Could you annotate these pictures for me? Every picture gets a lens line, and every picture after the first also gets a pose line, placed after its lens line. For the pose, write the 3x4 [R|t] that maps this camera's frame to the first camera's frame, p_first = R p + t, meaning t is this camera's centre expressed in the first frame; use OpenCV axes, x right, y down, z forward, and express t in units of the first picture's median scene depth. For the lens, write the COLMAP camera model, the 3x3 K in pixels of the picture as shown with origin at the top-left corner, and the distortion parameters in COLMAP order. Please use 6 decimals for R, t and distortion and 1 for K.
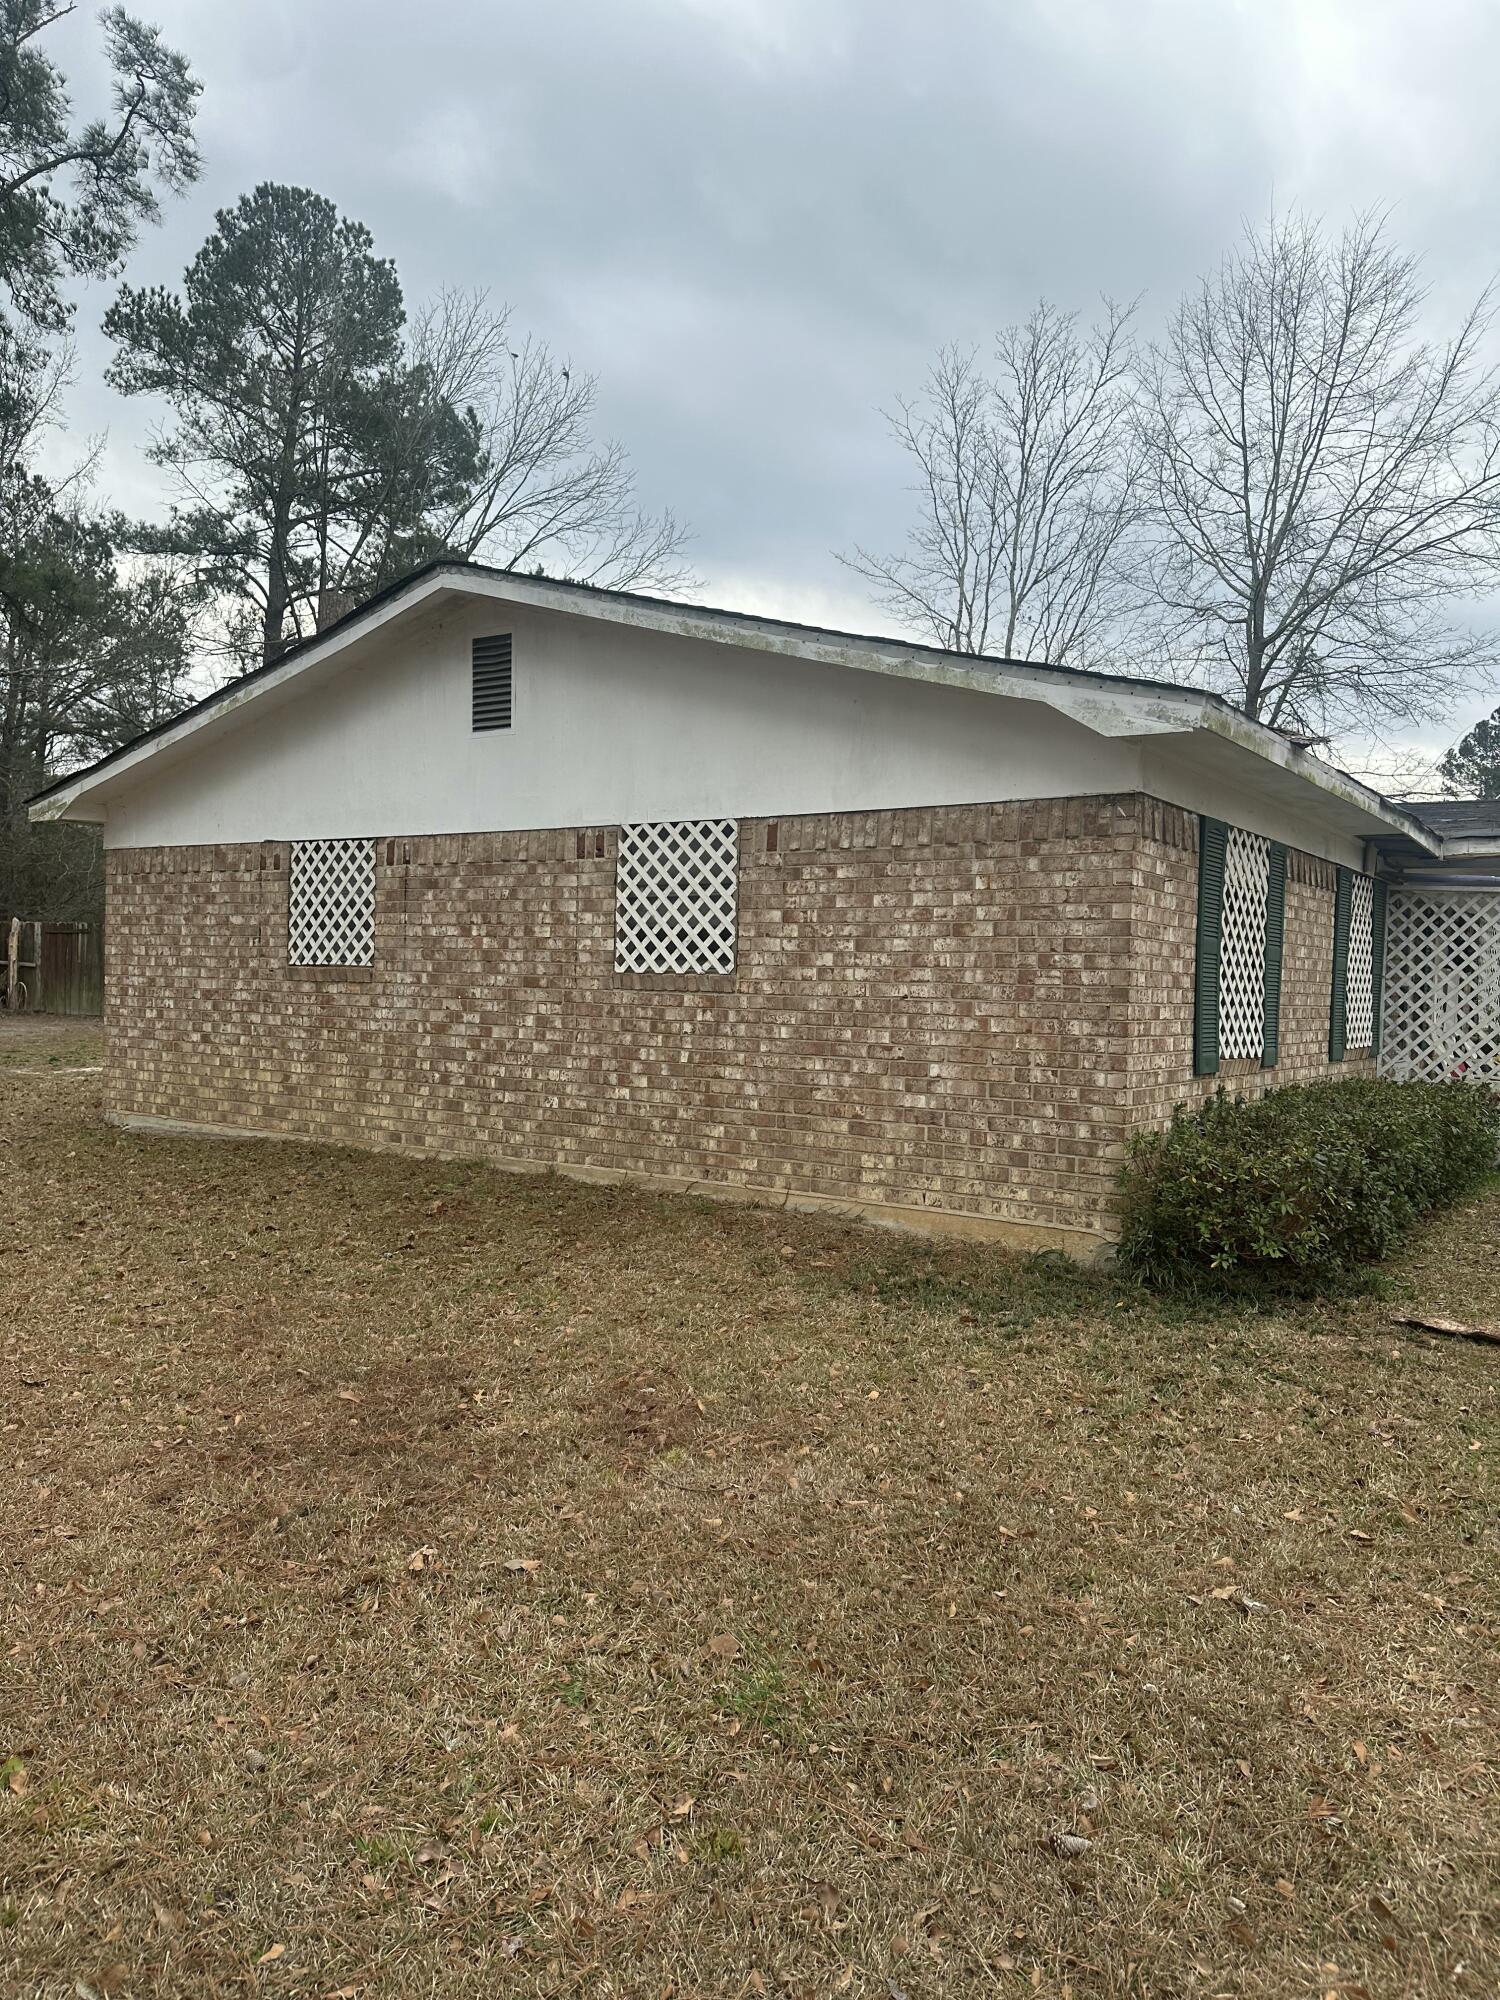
lens RADIAL K [[1398.1, 0, 746.5], [0, 1398.1, 972.5], [0, 0, 1]] dist [0.020882, -0.004654]
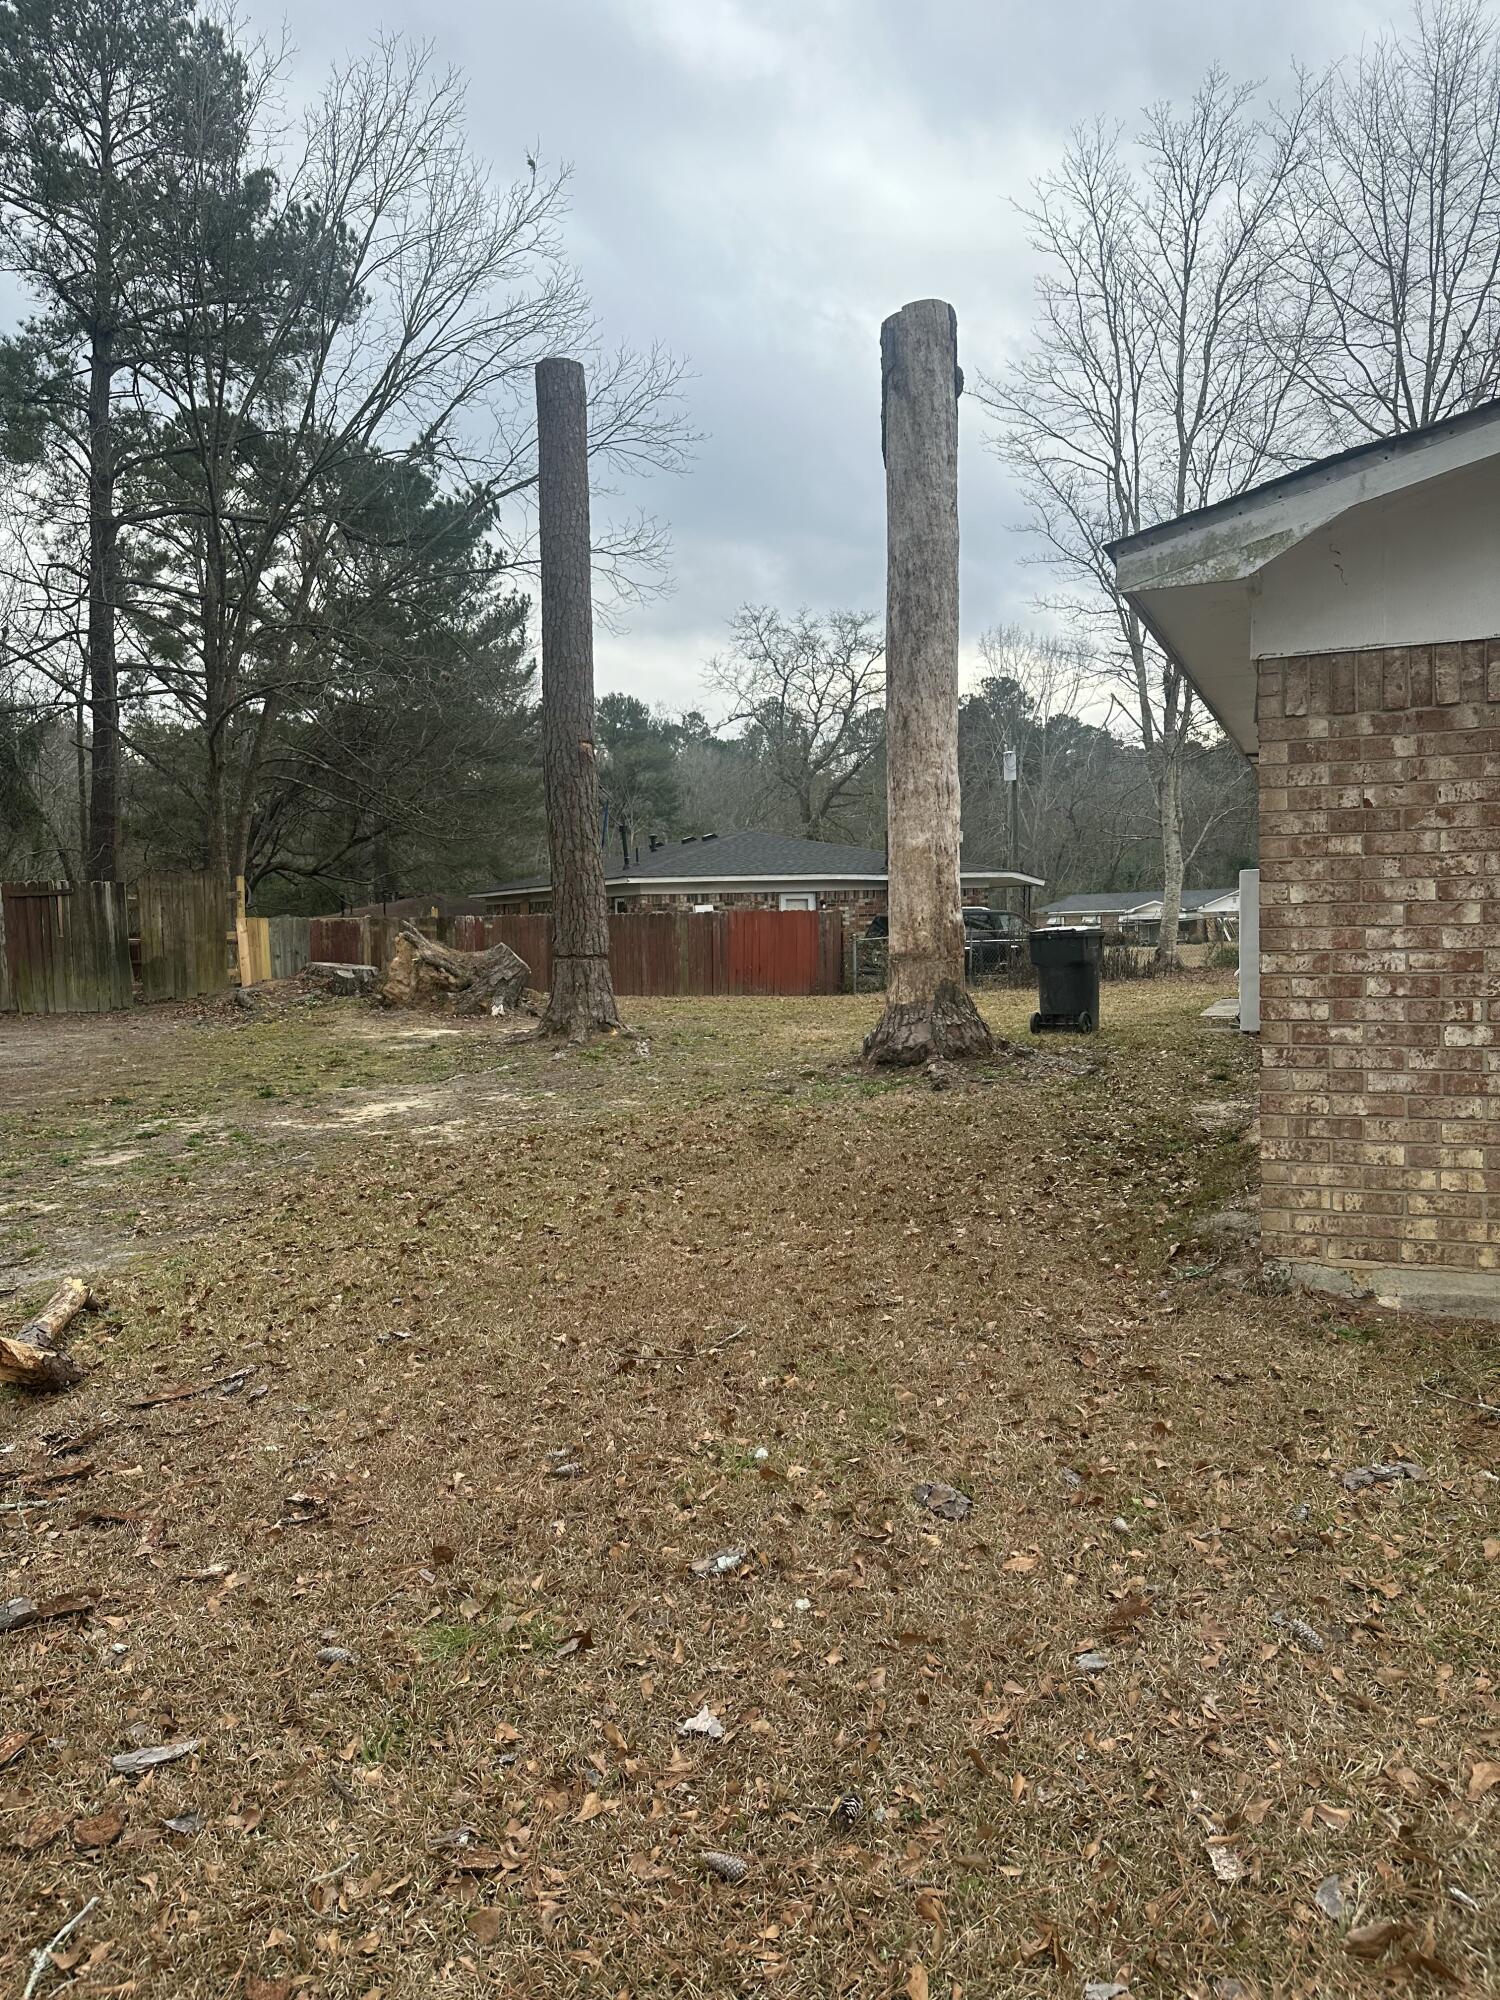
lens RADIAL K [[1399.5, 0, 750.0], [0, 1399.5, 1000.0], [0, 0, 1]] dist [0.030199, -0.031184]
pose [[0.977967, -0.064618, 0.198507, -0.167503], [0.051130, 0.996068, 0.072343, -0.005526], [-0.202401, -0.060599, 0.977426, 0.145048]]
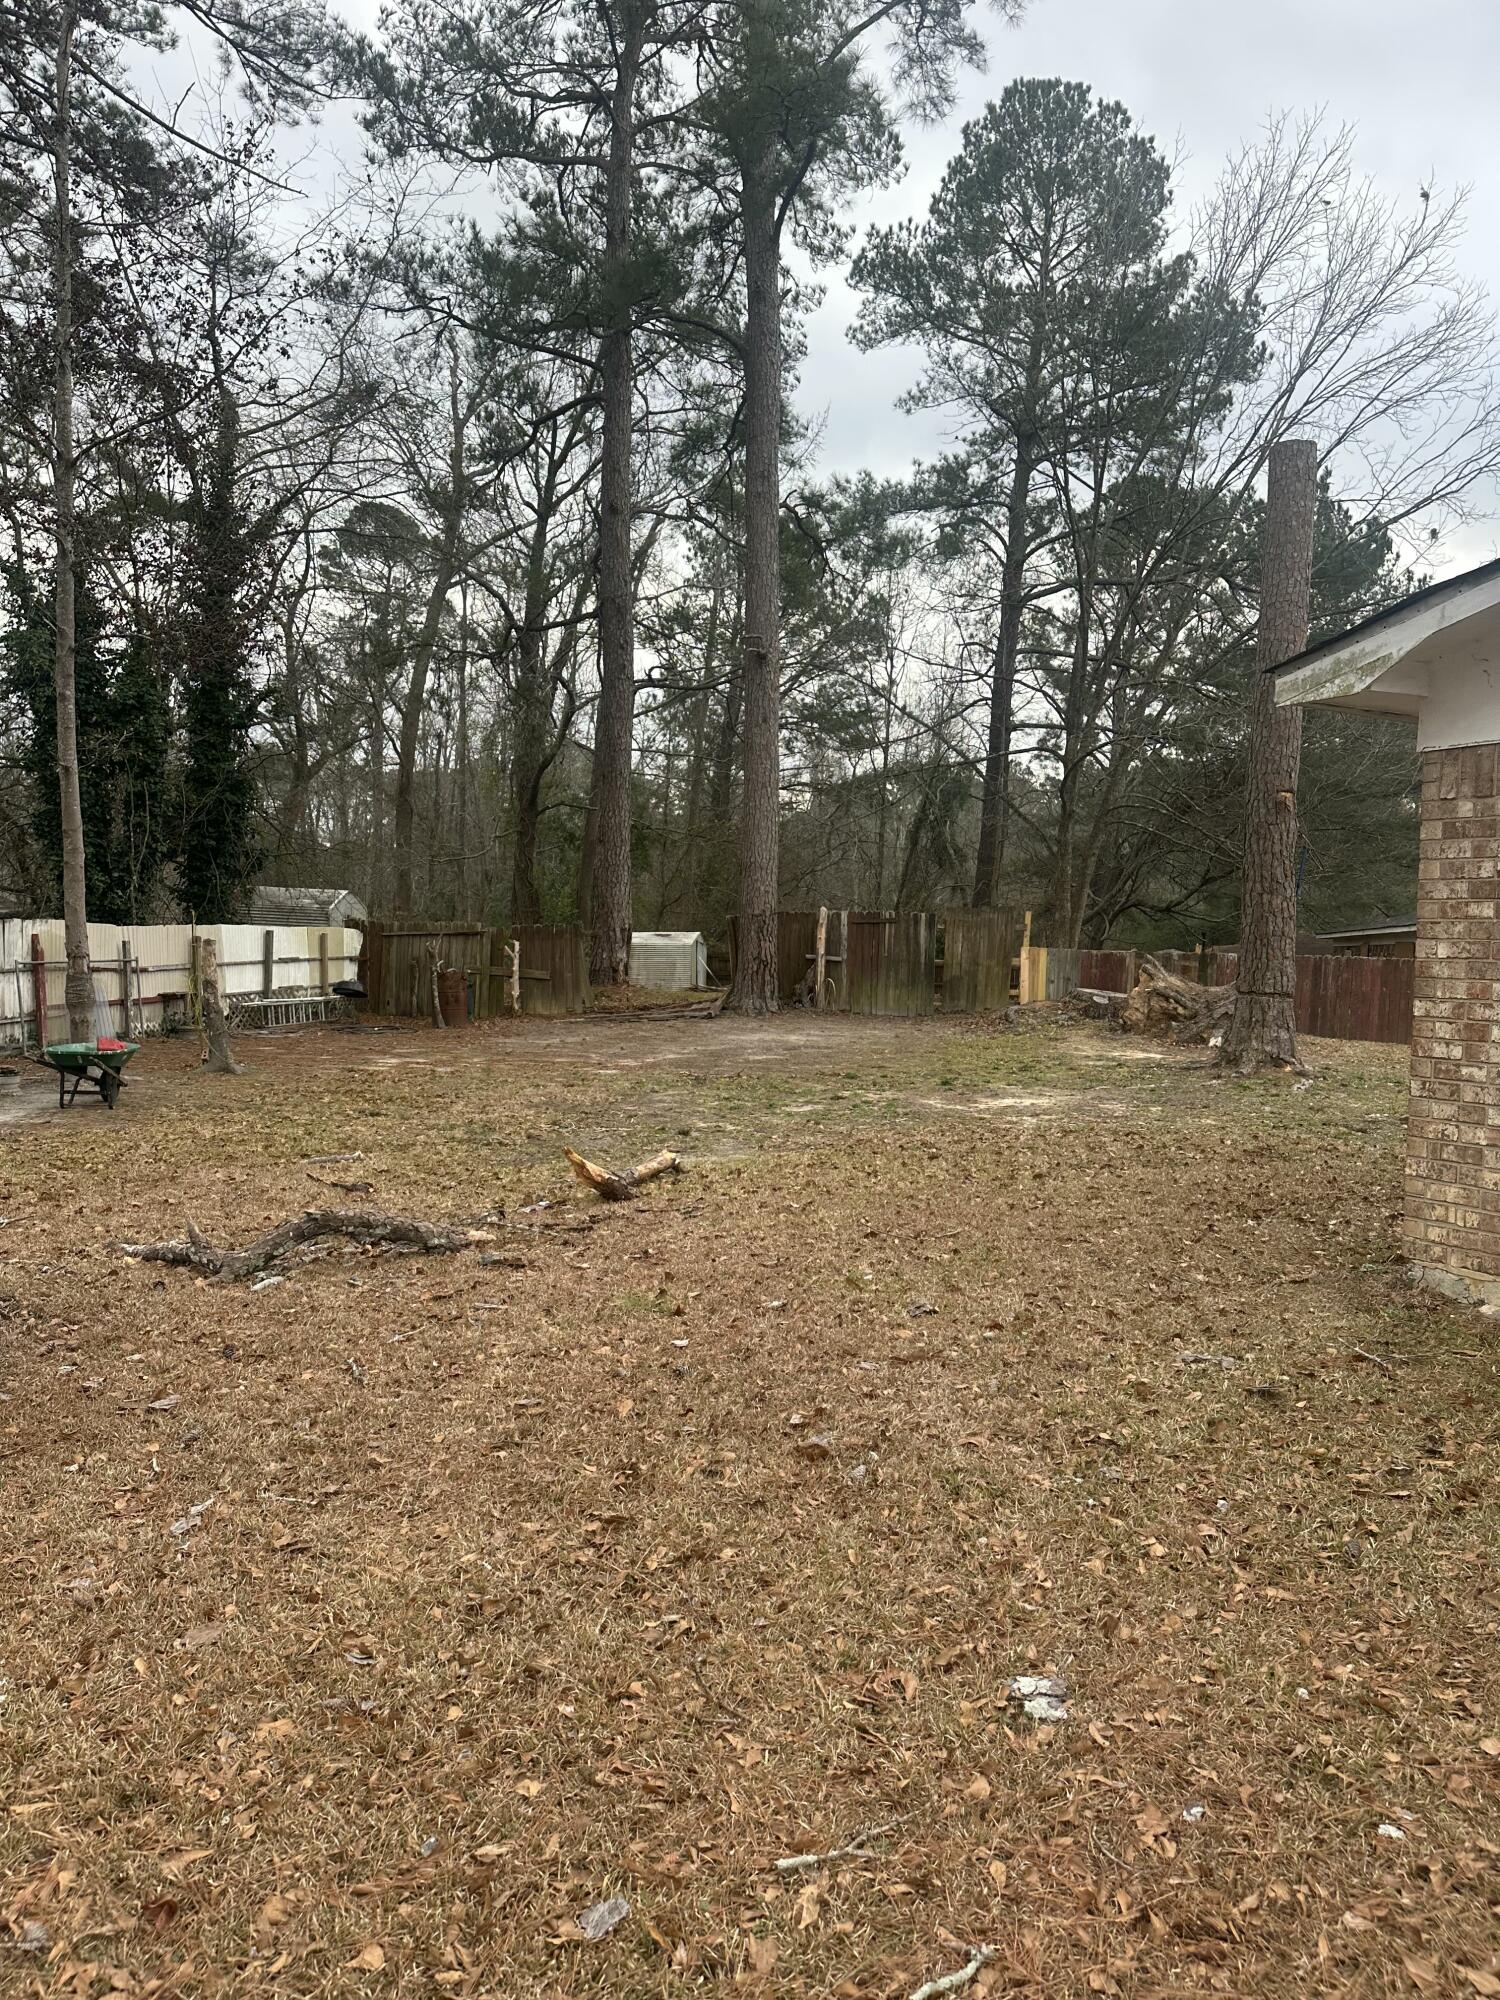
lens RADIAL K [[1399.5, 0, 750.0], [0, 1399.5, 1000.0], [0, 0, 1]] dist [0.030199, -0.031184]
pose [[0.906266, 0.010084, -0.422588, -0.113601], [0.002463, 0.999572, 0.029136, -0.003298], [0.422701, -0.027446, 0.905853, 0.106097]]
